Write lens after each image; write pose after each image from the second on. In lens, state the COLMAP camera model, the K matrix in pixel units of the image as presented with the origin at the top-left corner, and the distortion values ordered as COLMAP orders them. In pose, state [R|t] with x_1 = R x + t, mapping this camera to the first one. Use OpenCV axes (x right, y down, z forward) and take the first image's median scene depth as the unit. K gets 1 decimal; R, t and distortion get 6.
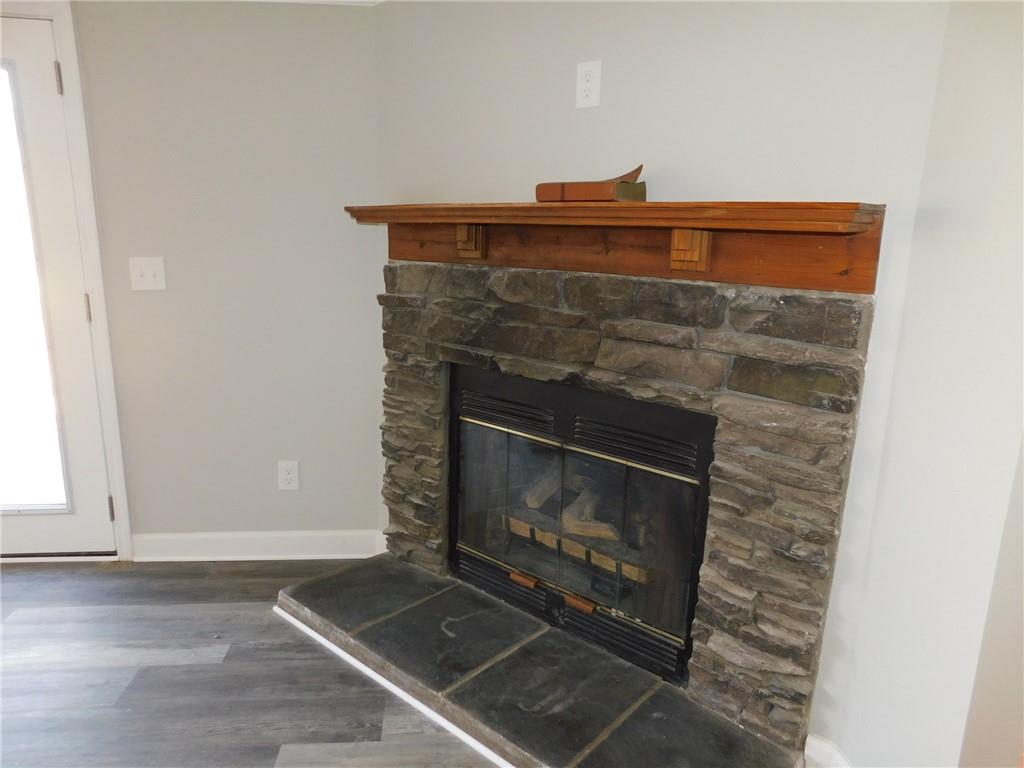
lens RADIAL K [[681.7, 0, 508.4], [0, 681.7, 387.4], [0, 0, 1]] dist [-0.055450, 0.054299]
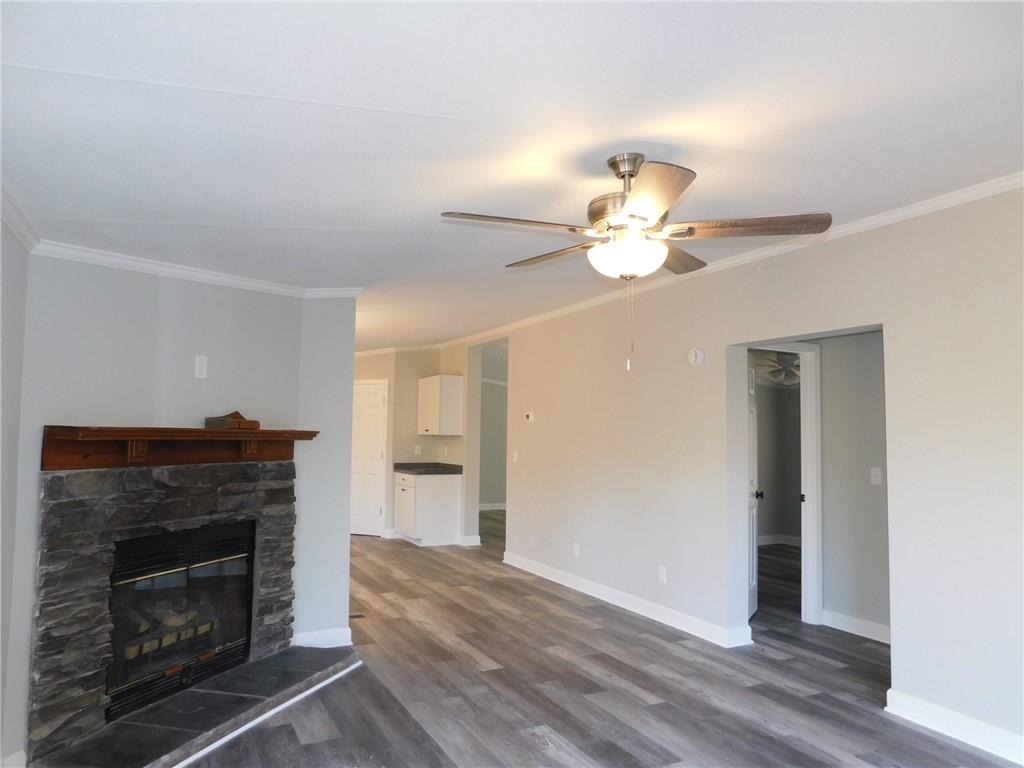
lens RADIAL K [[681.7, 0, 508.4], [0, 681.7, 387.4], [0, 0, 1]] dist [-0.055450, 0.054299]
pose [[-0.364200, 0.029222, 0.930862, -1.917708], [0.177372, 0.983390, 0.038526, -0.298248], [-0.914274, 0.179140, -0.363334, 0.875138]]
